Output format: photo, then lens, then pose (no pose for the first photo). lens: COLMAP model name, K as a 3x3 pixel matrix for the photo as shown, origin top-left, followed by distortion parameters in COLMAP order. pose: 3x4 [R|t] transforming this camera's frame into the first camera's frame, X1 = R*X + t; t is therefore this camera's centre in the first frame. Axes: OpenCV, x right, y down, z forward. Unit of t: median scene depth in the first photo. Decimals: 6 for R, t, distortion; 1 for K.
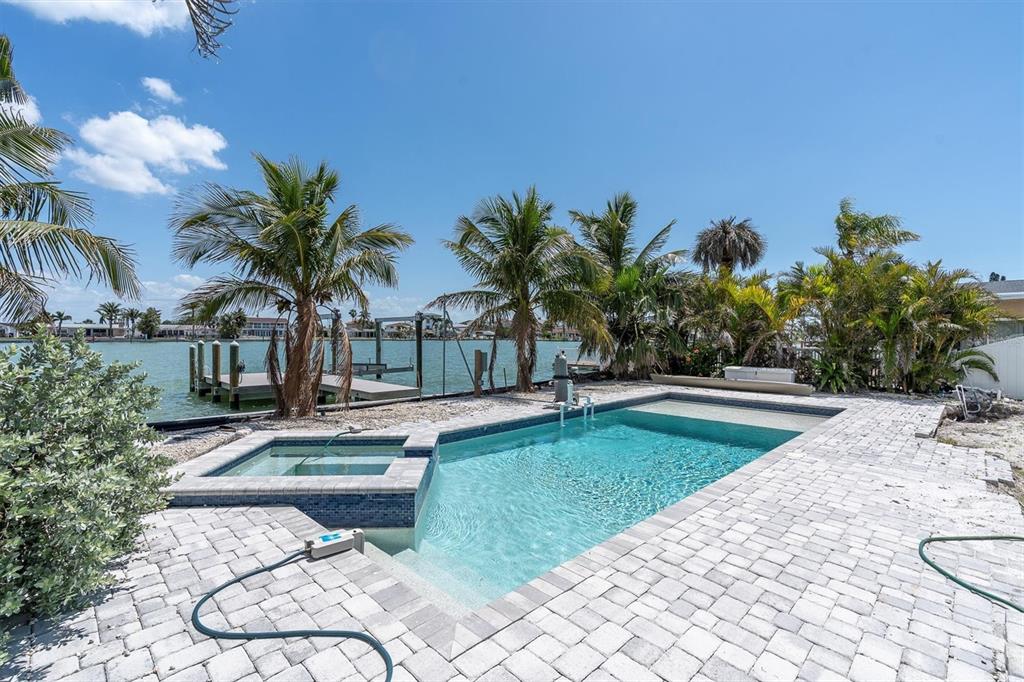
lens RADIAL K [[469.9, 0, 519.3], [0, 469.9, 340.8], [0, 0, 1]] dist [-0.039607, 0.023443]
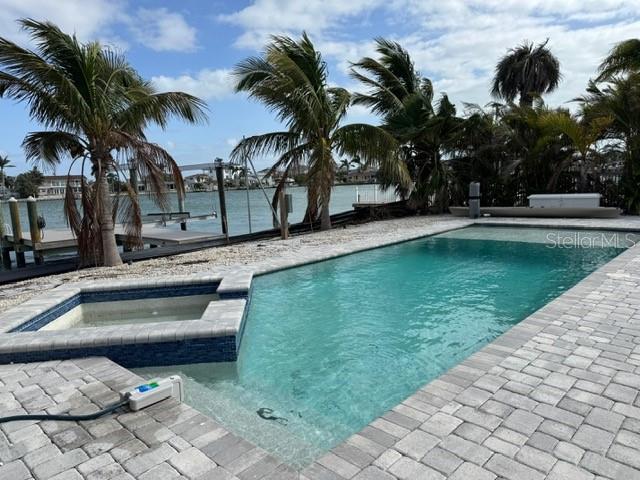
lens RADIAL K [[451.2, 0, 315.6], [0, 451.2, 241.6], [0, 0, 1]] dist [-0.003988, -0.009328]
pose [[0.998198, -0.059691, -0.006082, -0.047237], [0.059990, 0.991088, 0.118936, 0.041456], [-0.001072, -0.119087, 0.992883, 0.126347]]
